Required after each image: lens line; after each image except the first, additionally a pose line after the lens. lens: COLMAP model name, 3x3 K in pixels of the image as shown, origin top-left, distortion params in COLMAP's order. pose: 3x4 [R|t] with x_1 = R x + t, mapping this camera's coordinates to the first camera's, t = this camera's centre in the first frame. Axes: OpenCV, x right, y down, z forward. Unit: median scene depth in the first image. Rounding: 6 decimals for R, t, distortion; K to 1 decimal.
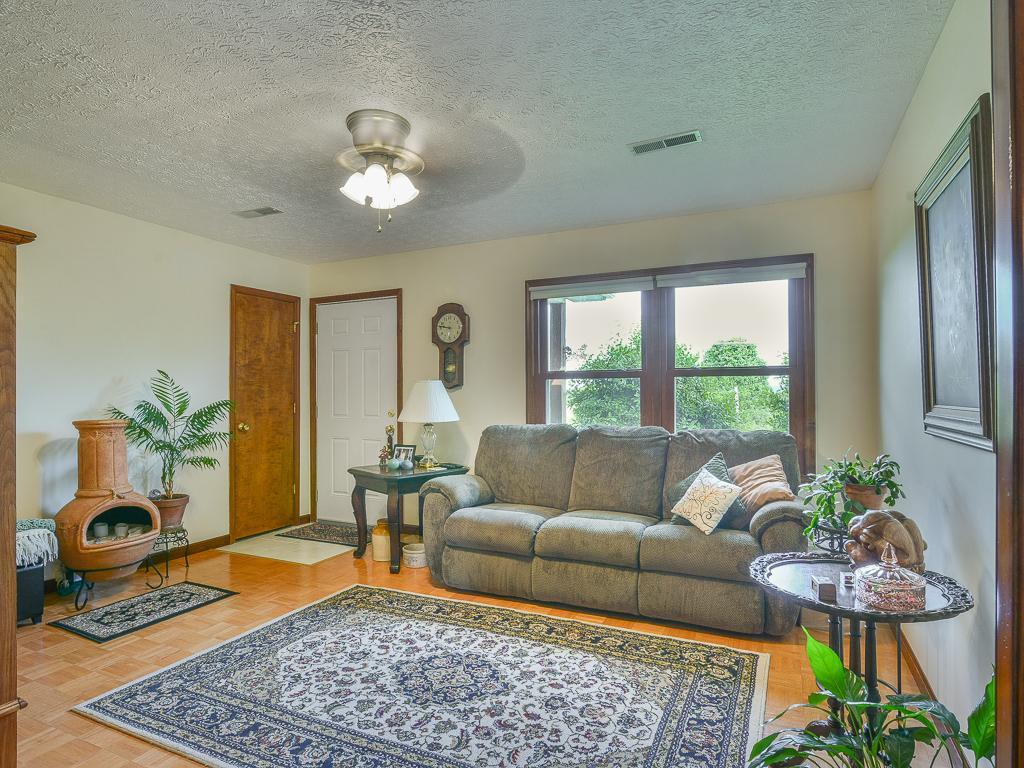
lens RADIAL K [[584.4, 0, 544.1], [0, 584.4, 388.7], [0, 0, 1]] dist [-0.020164, 0.000357]
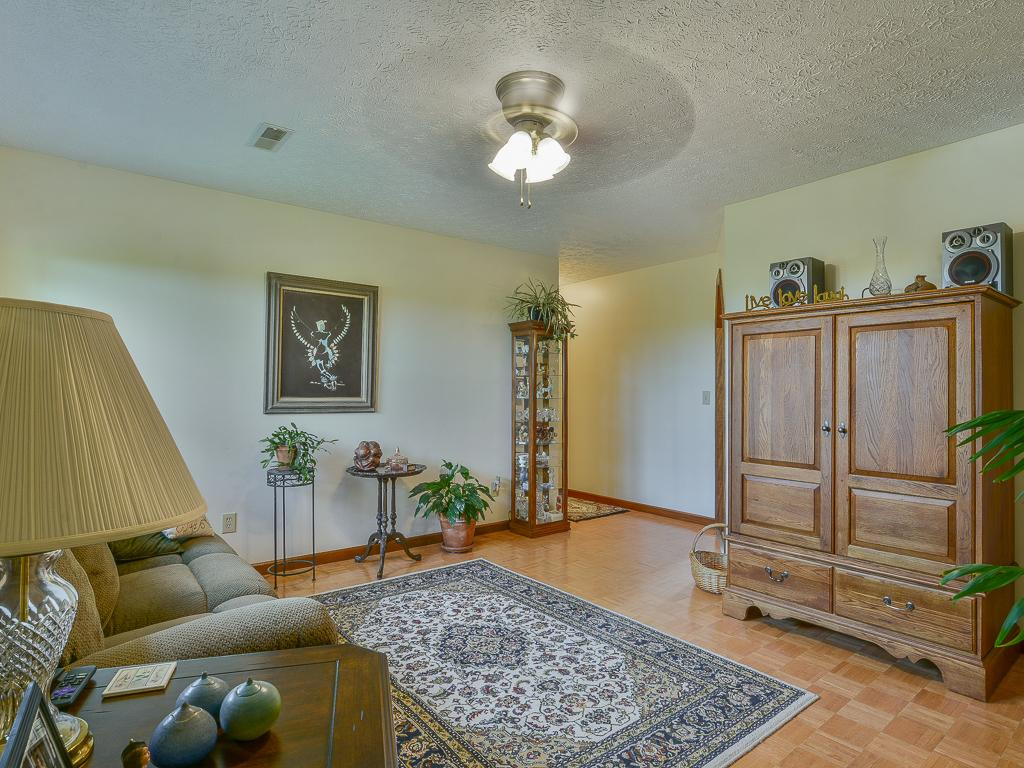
lens RADIAL K [[546.8, 0, 524.7], [0, 546.8, 389.3], [0, 0, 1]] dist [-0.021638, 0.000502]
pose [[-0.876500, 0.000983, 0.481400, -0.695975], [-0.008220, 0.999822, -0.017007, 0.020395], [-0.481331, -0.018864, -0.876336, 1.778445]]
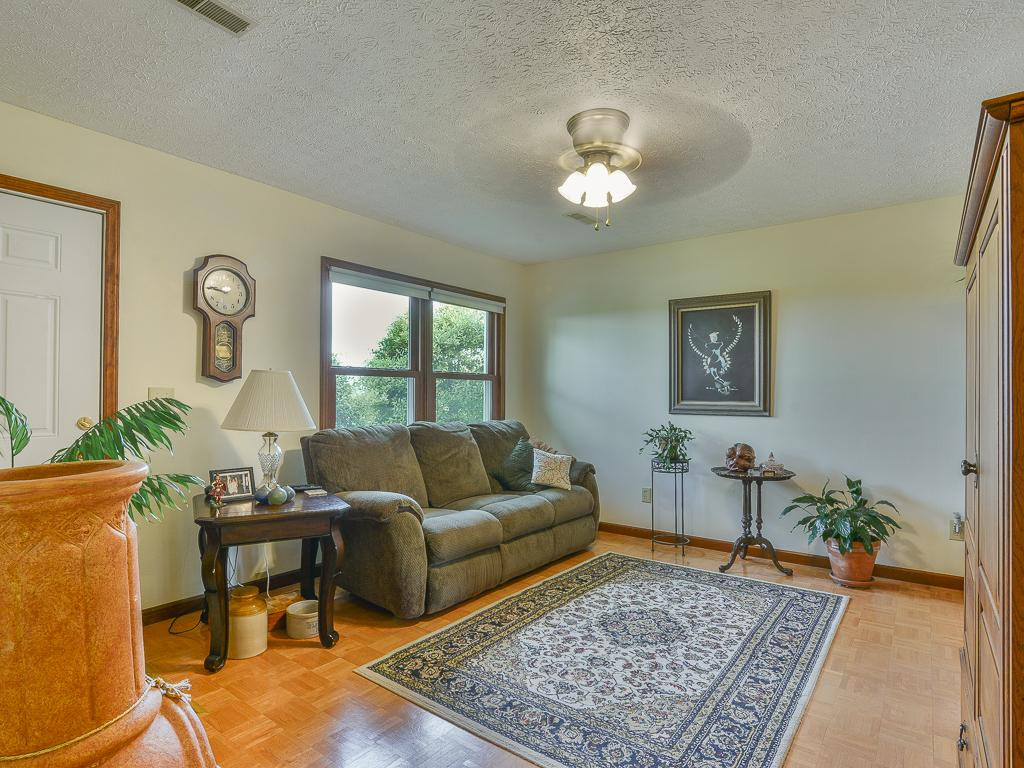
lens RADIAL K [[546.8, 0, 524.7], [0, 546.8, 389.3], [0, 0, 1]] dist [-0.021638, 0.000502]
pose [[0.219384, 0.016062, 0.975506, -1.257187], [-0.018721, 0.999750, -0.012250, 0.017141], [-0.975459, -0.015575, 0.219630, 0.938089]]
